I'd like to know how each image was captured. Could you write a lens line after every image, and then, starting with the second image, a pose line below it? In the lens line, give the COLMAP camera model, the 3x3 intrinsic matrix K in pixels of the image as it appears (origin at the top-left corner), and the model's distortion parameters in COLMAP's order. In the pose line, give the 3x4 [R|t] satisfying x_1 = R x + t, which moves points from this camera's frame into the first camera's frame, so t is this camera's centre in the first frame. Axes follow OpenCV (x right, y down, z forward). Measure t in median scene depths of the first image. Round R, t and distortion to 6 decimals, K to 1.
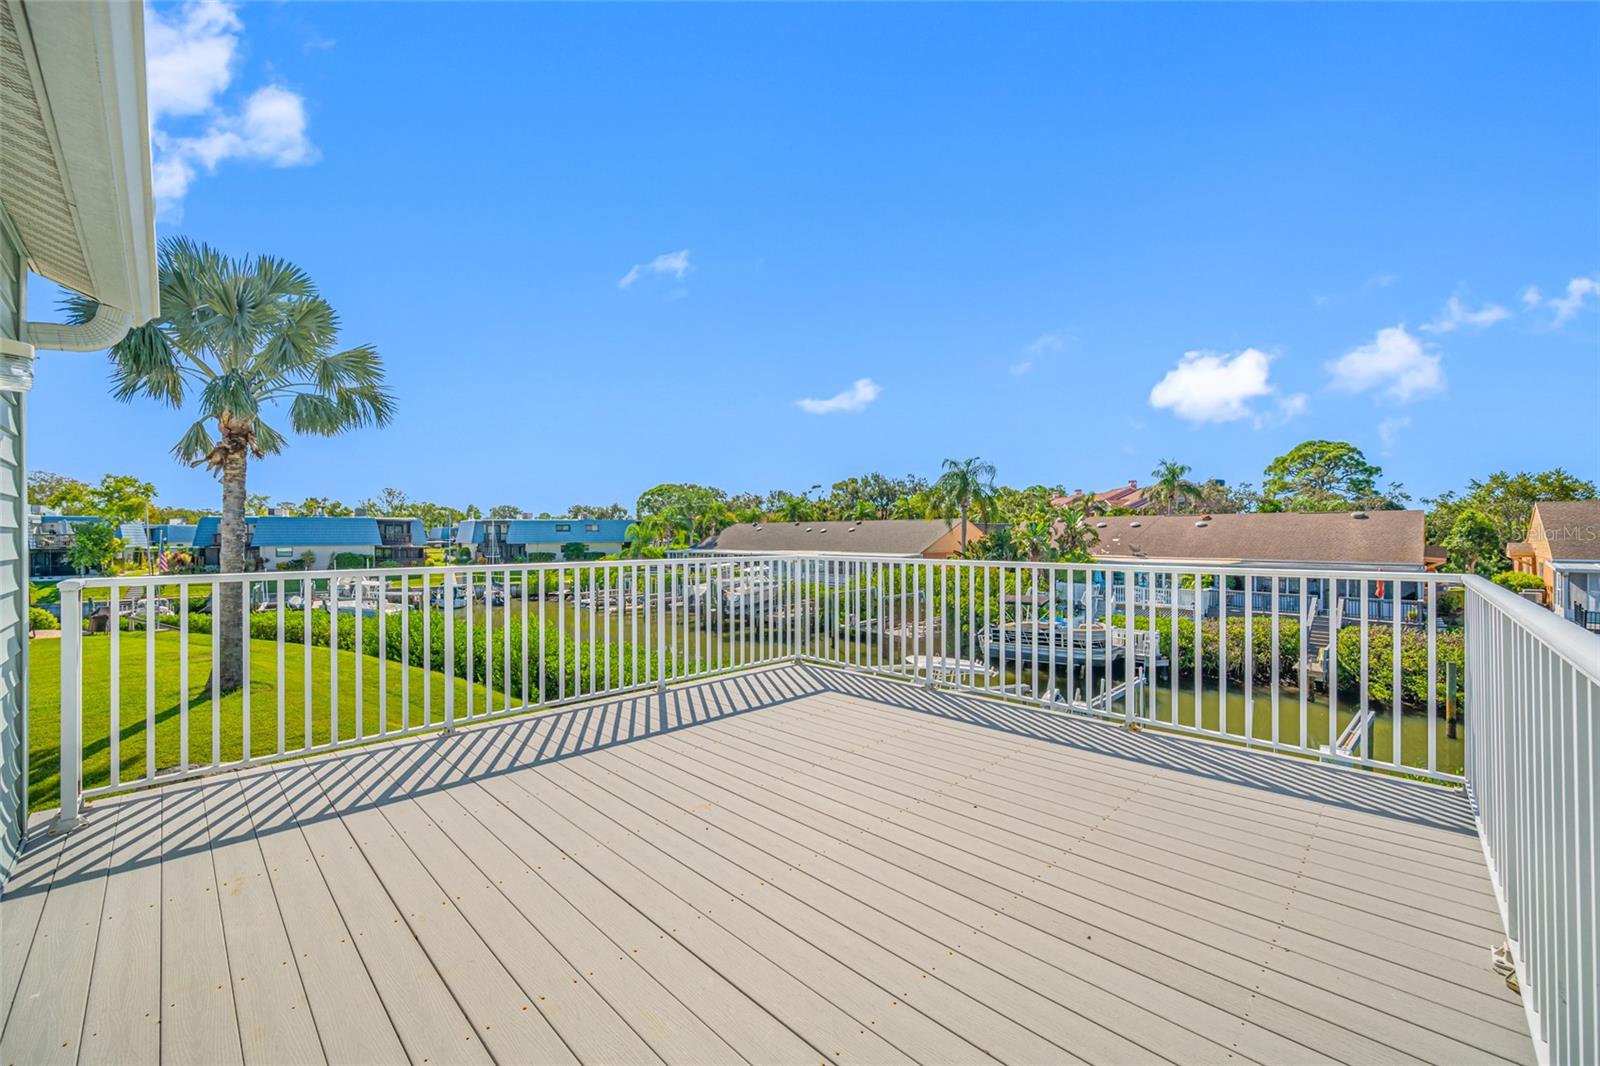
lens RADIAL K [[638.2, 0, 799.9], [0, 638.2, 535.1], [0, 0, 1]] dist [0.008184, -0.001776]
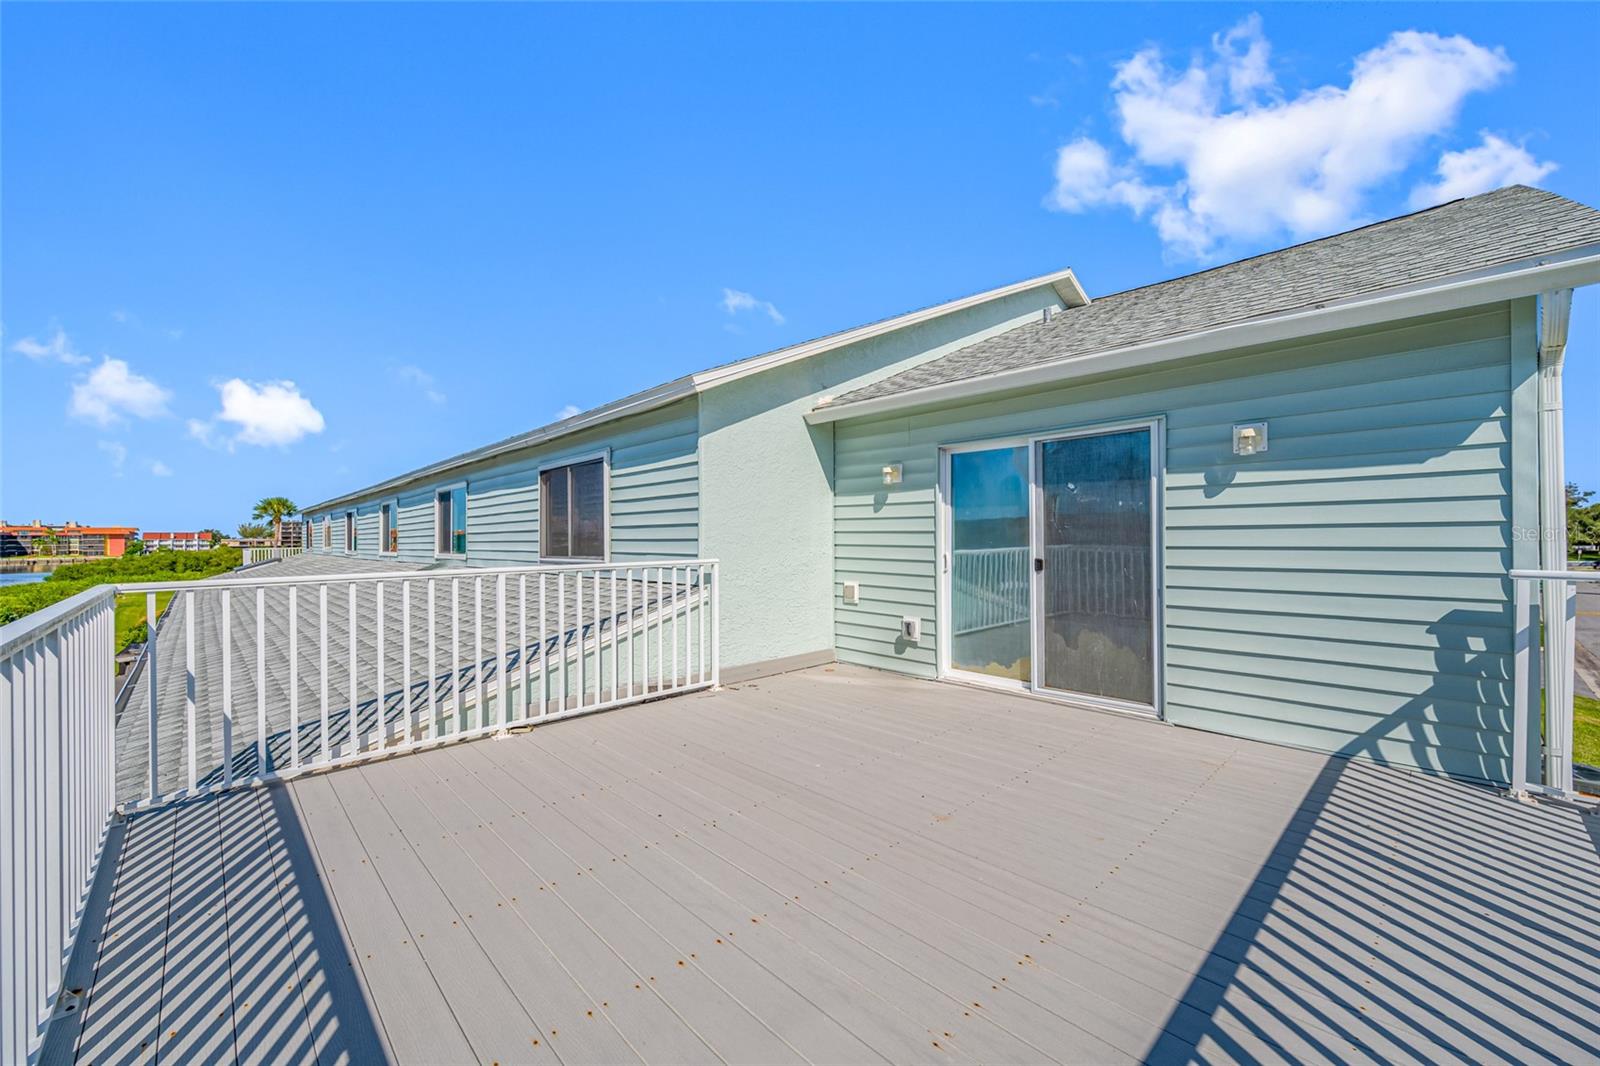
lens RADIAL K [[638.2, 0, 800.2], [0, 638.2, 535.6], [0, 0, 1]] dist [0.008184, -0.001776]
pose [[-0.999585, 0.010306, 0.026894, 0.027971], [0.010210, 0.999941, -0.003719, 0.005812], [-0.026931, -0.003443, -0.999631, 1.754934]]
